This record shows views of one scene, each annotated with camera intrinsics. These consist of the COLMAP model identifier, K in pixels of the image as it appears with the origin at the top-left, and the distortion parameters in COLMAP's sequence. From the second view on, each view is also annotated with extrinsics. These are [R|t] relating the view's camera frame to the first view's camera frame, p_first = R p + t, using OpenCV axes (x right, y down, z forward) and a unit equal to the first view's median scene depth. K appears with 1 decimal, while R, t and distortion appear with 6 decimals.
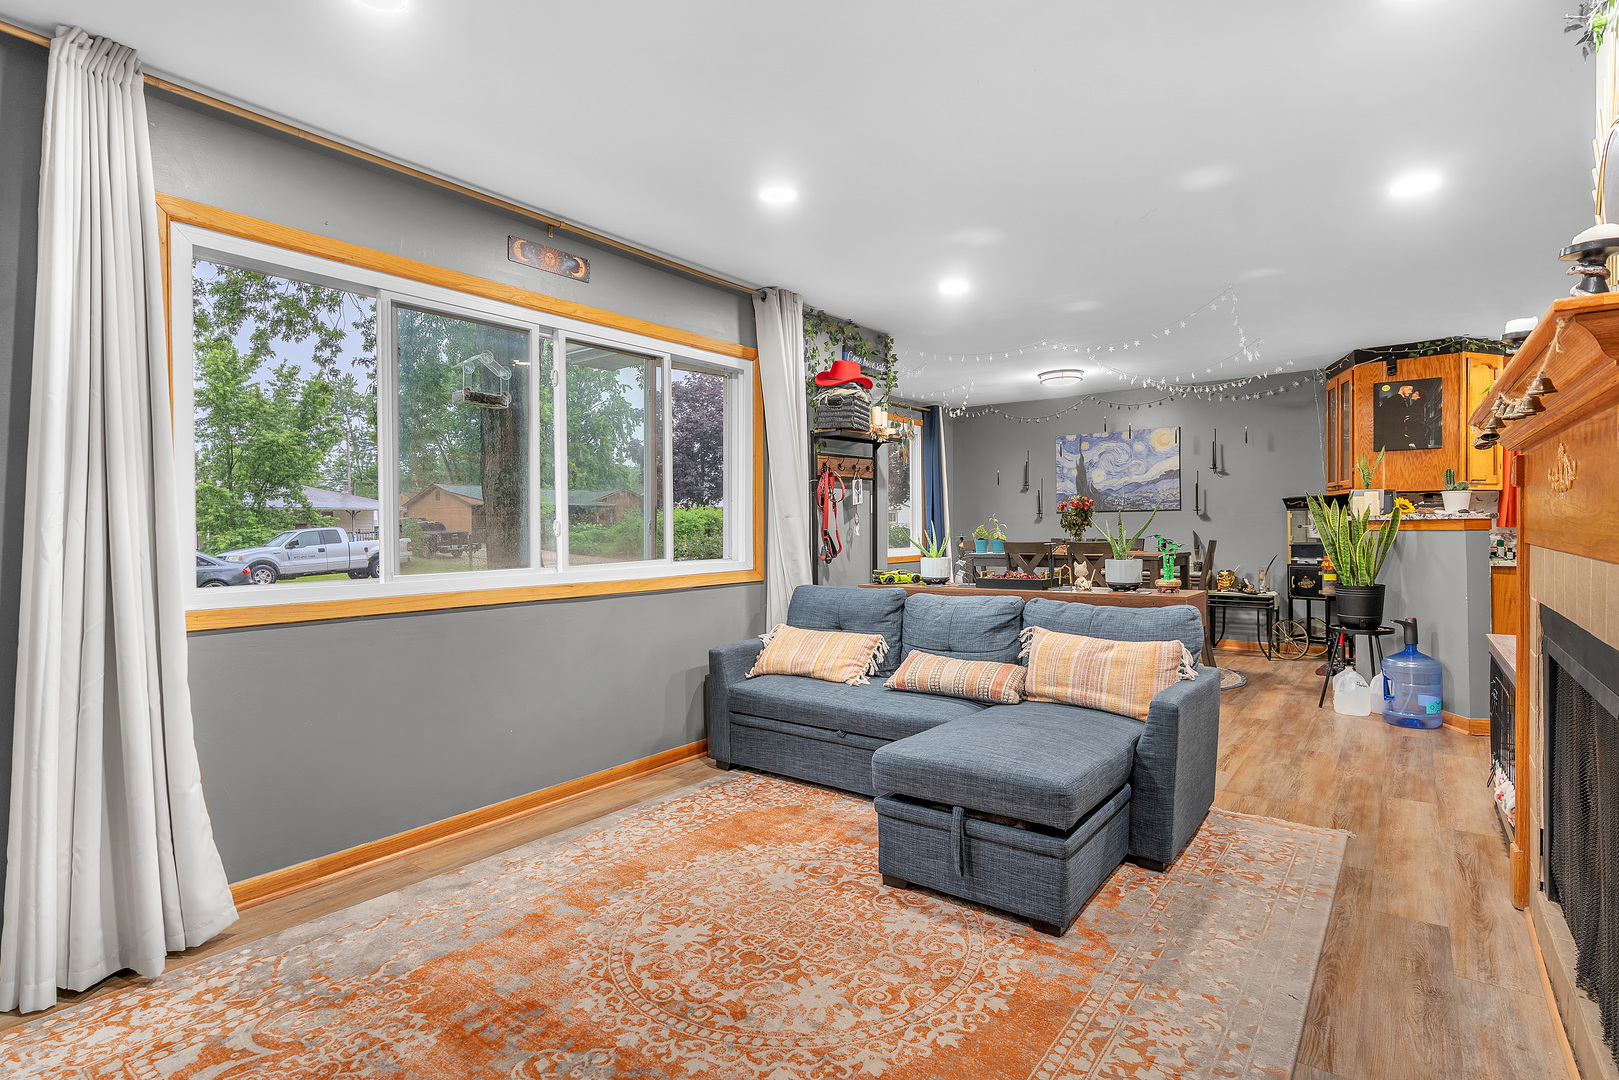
lens RADIAL K [[762.3, 0, 811.6], [0, 762.3, 533.0], [0, 0, 1]] dist [-0.012284, 0.005923]
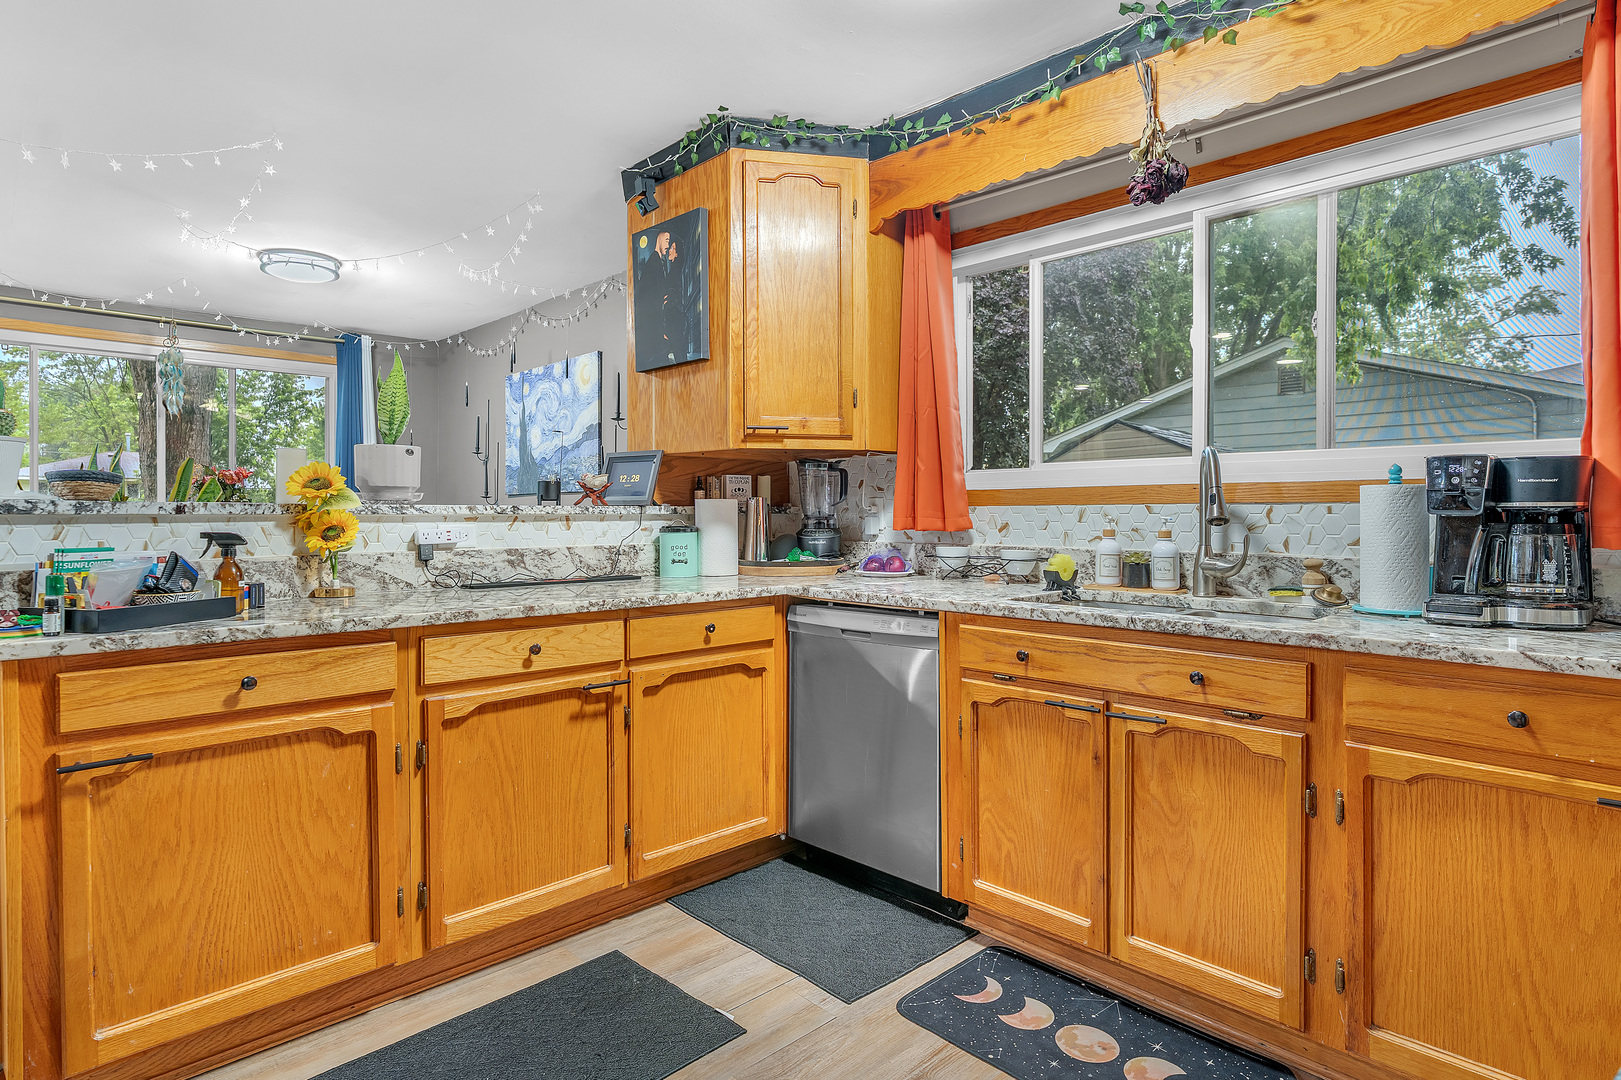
lens RADIAL K [[836.2, 0, 809.9], [0, 836.2, 521.4], [0, 0, 1]] dist [0.003834, 0.001789]
pose [[0.991425, 0.009157, -0.130357, 1.249220], [-0.008913, 0.999957, 0.002455, -0.017243], [0.130374, -0.001272, 0.991464, 0.638227]]
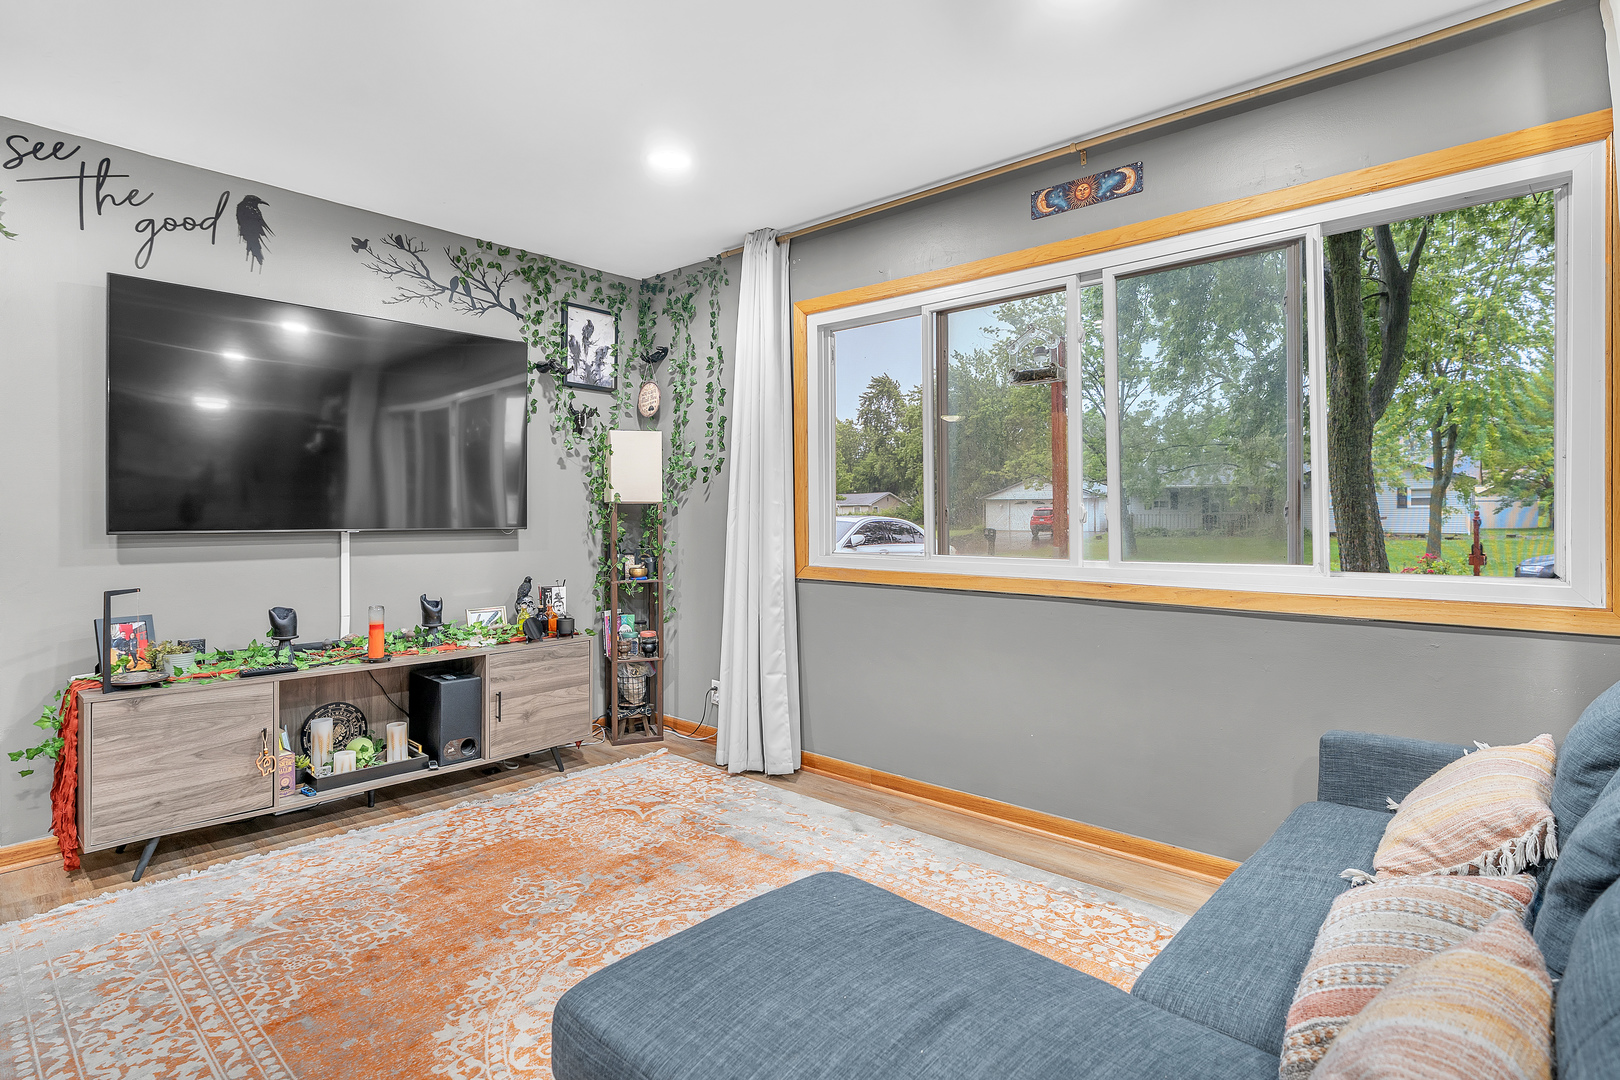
lens RADIAL K [[806.0, 0, 807.8], [0, 806.0, 512.5], [0, 0, 1]] dist [0.005949, -0.000342]
pose [[-0.054698, 0.007155, -0.998477, 0.425650], [-0.006245, 0.999952, 0.007507, -0.009424], [0.998483, 0.006646, -0.054651, 0.568844]]
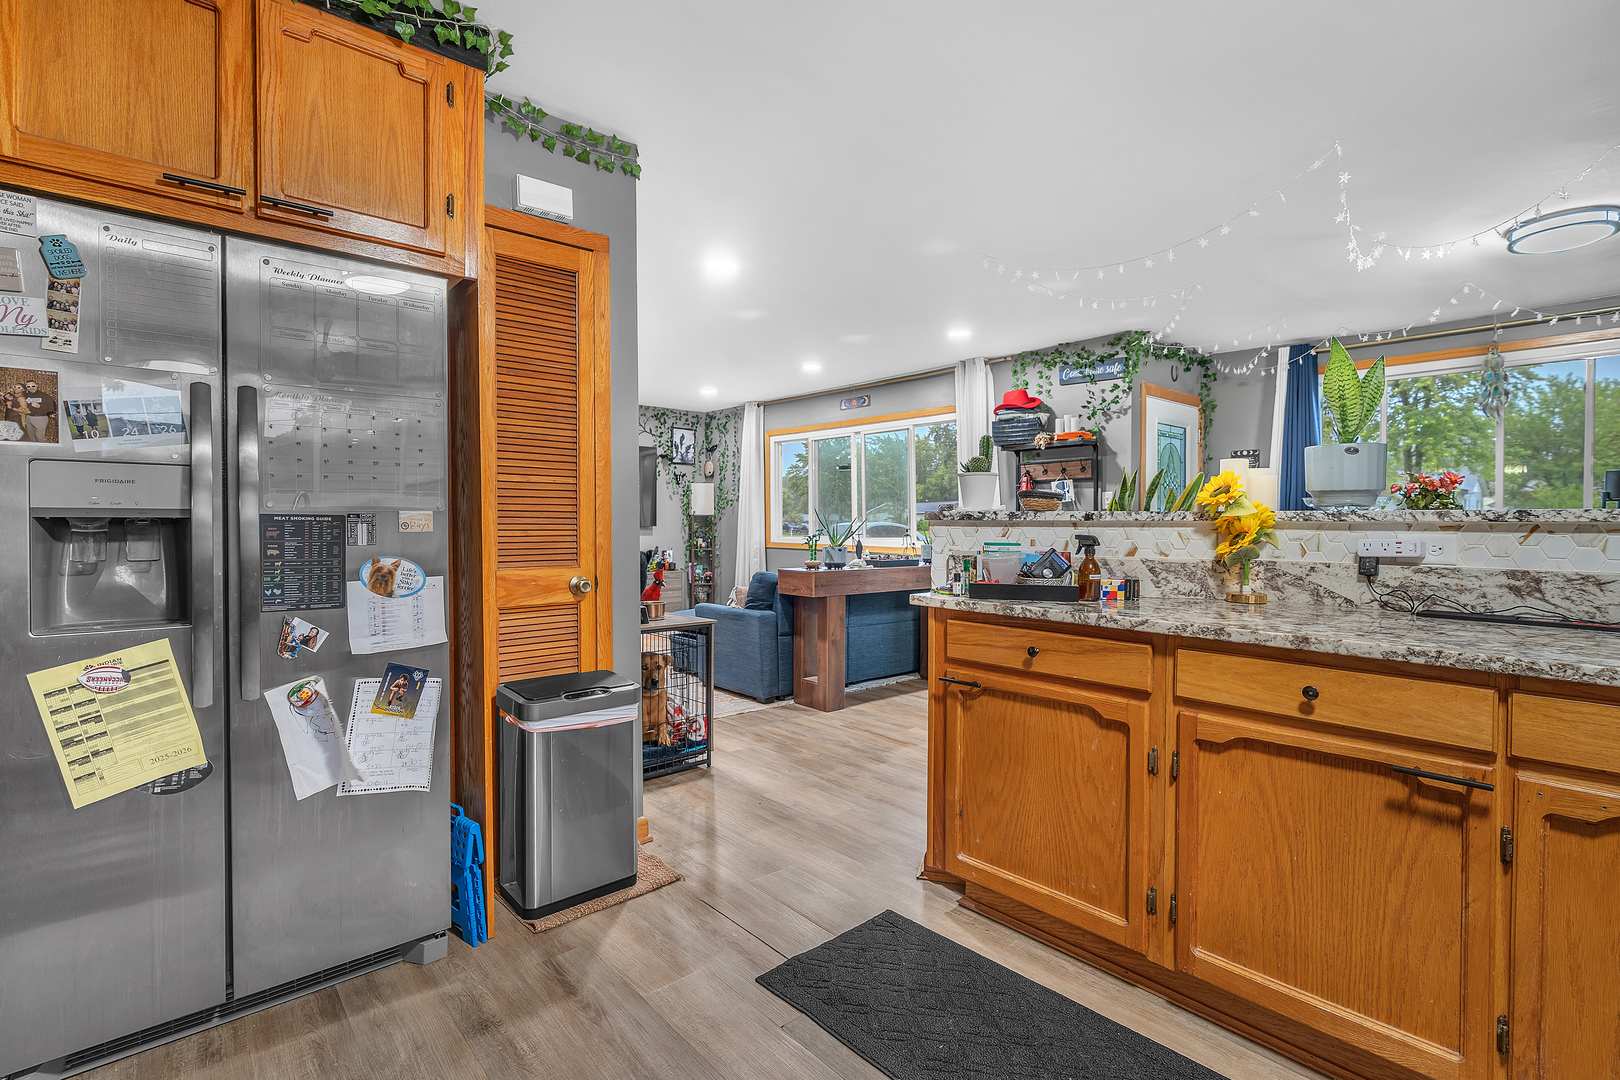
lens RADIAL K [[762.8, 0, 819.4], [0, 762.8, 528.8], [0, 0, 1]] dist [-0.012284, 0.005923]
pose [[-0.164662, 0.020433, -0.986138, 1.413611], [-0.007230, 0.999734, 0.021922, -0.021680], [0.986324, 0.010740, -0.164470, 0.945313]]
